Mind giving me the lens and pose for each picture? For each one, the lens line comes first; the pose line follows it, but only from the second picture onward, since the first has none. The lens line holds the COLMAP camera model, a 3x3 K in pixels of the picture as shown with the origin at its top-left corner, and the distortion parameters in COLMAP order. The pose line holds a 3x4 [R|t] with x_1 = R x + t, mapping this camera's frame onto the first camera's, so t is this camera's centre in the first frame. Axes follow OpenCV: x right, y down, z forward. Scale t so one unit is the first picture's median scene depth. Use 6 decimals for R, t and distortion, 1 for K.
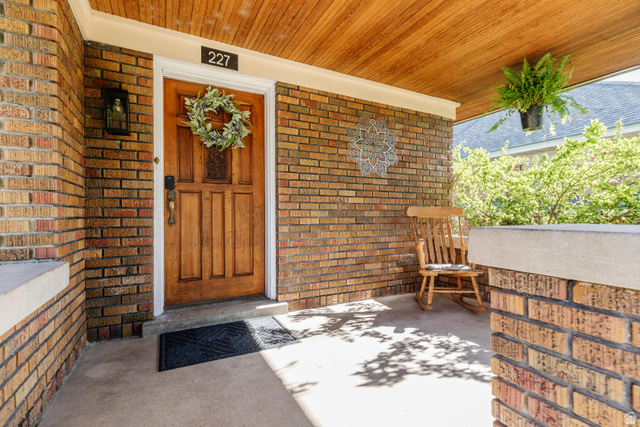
lens RADIAL K [[307.5, 0, 324.9], [0, 307.5, 202.5], [0, 0, 1]] dist [0.007799, -0.001453]
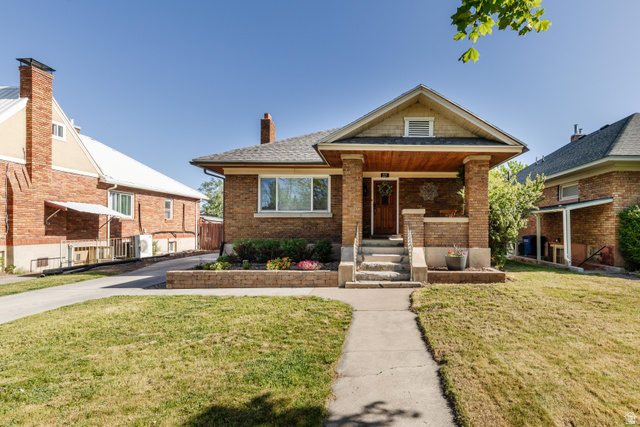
lens RADIAL K [[329.0, 0, 376.9], [0, 329.0, 228.1], [0, 0, 1]] dist [0.008053, -0.002443]
pose [[0.884649, -0.000213, -0.466257, 1.604424], [0.012550, 0.999648, 0.023356, 0.146897], [0.466088, -0.026514, 0.884341, -2.945507]]
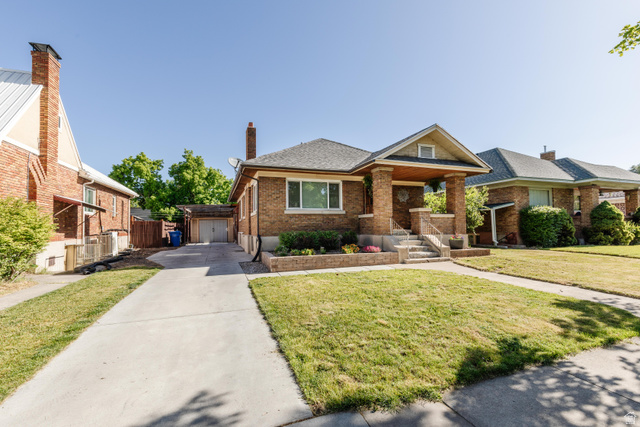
lens RADIAL K [[307.5, 0, 319.3], [0, 307.5, 213.1], [0, 0, 1]] dist [0.007799, -0.001453]
pose [[0.990518, -0.016388, -0.136405, -0.543444], [0.014174, 0.999752, -0.017188, 0.167887], [0.136653, 0.015091, 0.990504, -4.436022]]
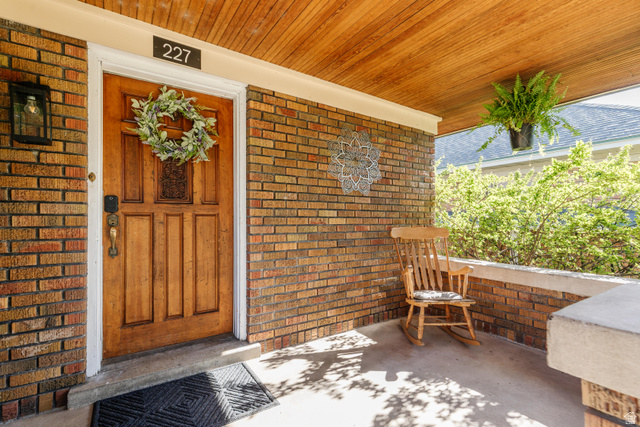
lens RADIAL K [[307.5, 0, 332.0], [0, 307.5, 210.8], [0, 0, 1]] dist [0.007799, -0.001453]
pose [[0.992595, 0.004317, 0.121395, -0.028821], [-0.004699, 0.999985, 0.002858, -0.048251], [-0.121380, -0.003407, 0.992600, 0.125616]]
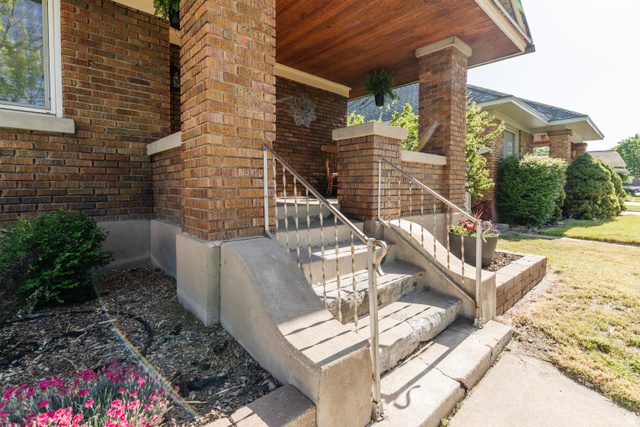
lens RADIAL K [[307.5, 0, 337.9], [0, 307.5, 201.3], [0, 0, 1]] dist [0.007799, -0.001453]
pose [[0.956718, -0.011508, 0.290790, -0.204487], [-0.011060, 0.997058, 0.075845, 0.255281], [-0.290808, -0.075779, 0.953776, -0.958949]]
